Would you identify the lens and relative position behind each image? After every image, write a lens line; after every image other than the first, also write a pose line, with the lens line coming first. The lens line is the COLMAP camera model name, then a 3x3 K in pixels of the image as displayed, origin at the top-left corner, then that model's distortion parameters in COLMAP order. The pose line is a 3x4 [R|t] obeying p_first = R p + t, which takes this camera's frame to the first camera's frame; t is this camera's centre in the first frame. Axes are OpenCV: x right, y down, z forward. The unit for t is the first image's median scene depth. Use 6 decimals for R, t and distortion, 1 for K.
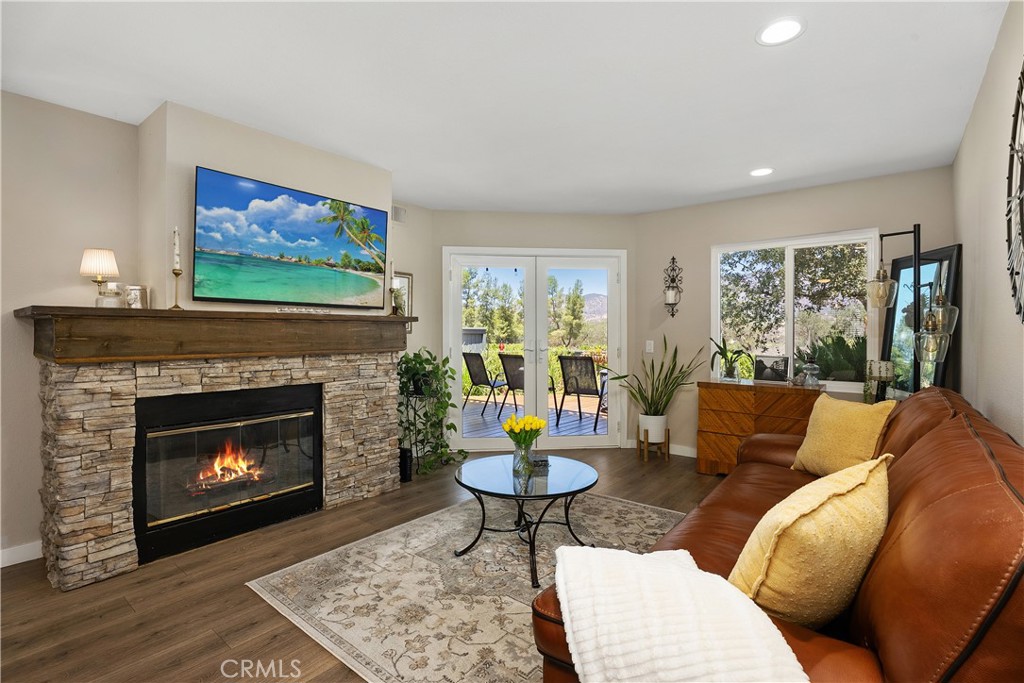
lens RADIAL K [[477.9, 0, 502.8], [0, 477.9, 332.3], [0, 0, 1]] dist [-0.005323, -0.001053]
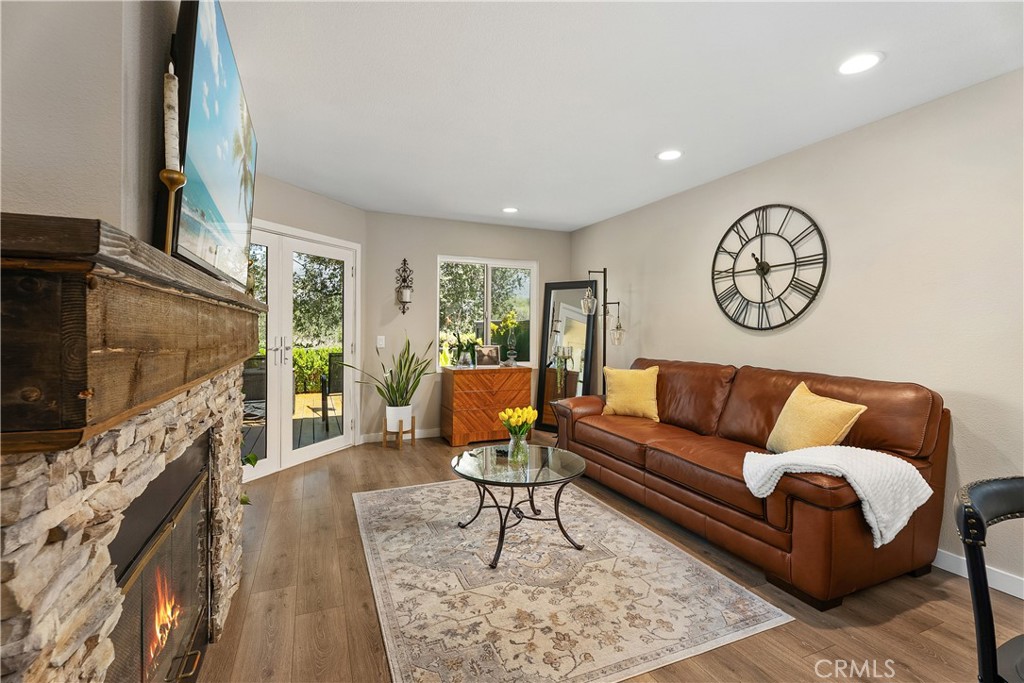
lens RADIAL K [[459.8, 0, 514.2], [0, 459.8, 332.2], [0, 0, 1]] dist [0.002846, 0.000119]
pose [[0.461845, -0.004879, 0.886947, -0.793603], [-0.006266, 0.999942, 0.008763, -0.001957], [-0.886939, -0.009605, 0.461787, 0.502016]]
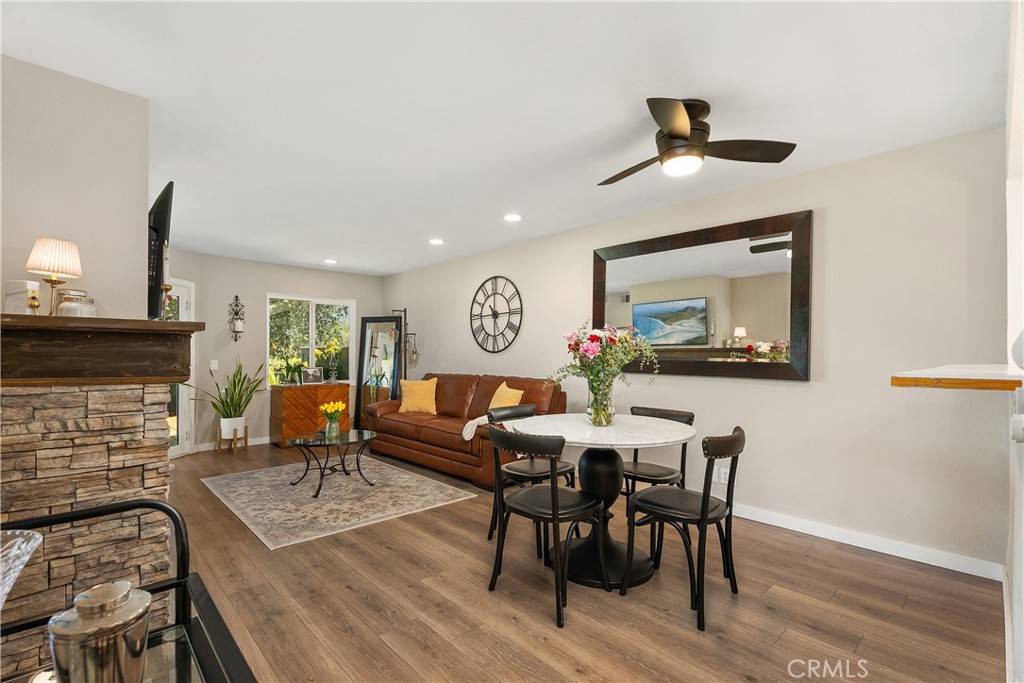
lens RADIAL K [[459.8, 0, 503.2], [0, 459.8, 351.6], [0, 0, 1]] dist [0.002846, 0.000119]
pose [[0.146020, 0.007257, 0.989255, -1.338990], [0.000921, 0.999972, -0.007472, 0.009199], [-0.989281, 0.002003, 0.146009, 0.170071]]
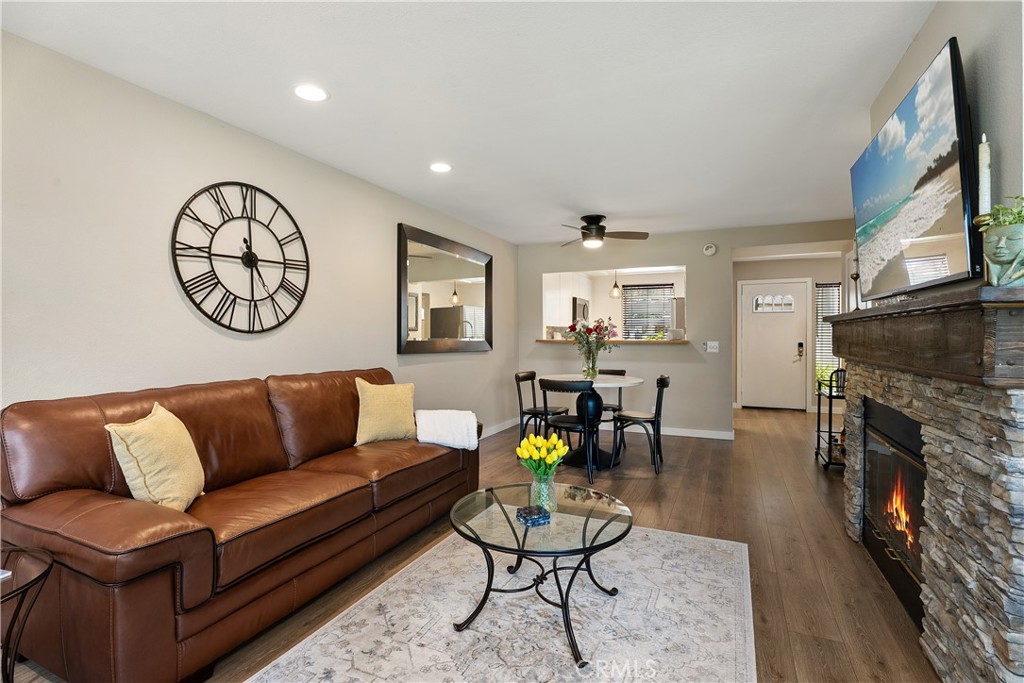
lens RADIAL K [[505.9, 0, 495.1], [0, 505.9, 336.7], [0, 0, 1]] dist [0.004635, -0.000369]
pose [[-0.969744, 0.001127, -0.244122, 0.306376], [-0.000709, 0.999972, 0.007435, -0.001956], [0.244123, 0.007383, -0.969716, 1.667639]]
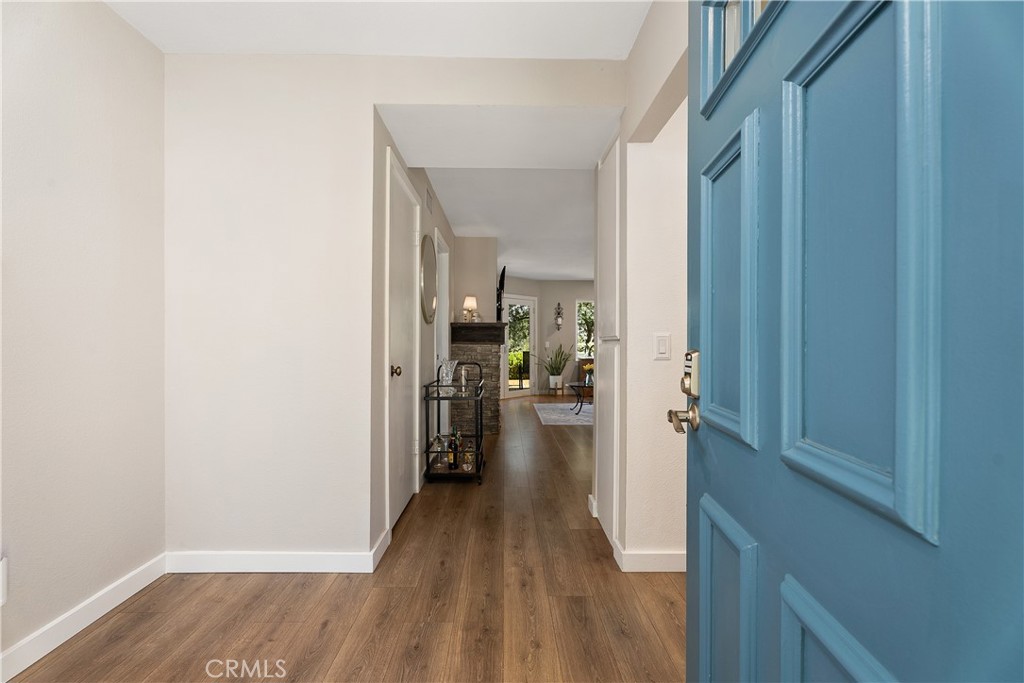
lens RADIAL K [[459.8, 0, 519.3], [0, 459.8, 343.0], [0, 0, 1]] dist [0.002846, 0.000119]
pose [[0.758292, -0.001945, 0.651912, -1.933251], [0.004960, 0.999984, -0.002786, 0.049378], [-0.651896, 0.005347, 0.758289, -0.770410]]
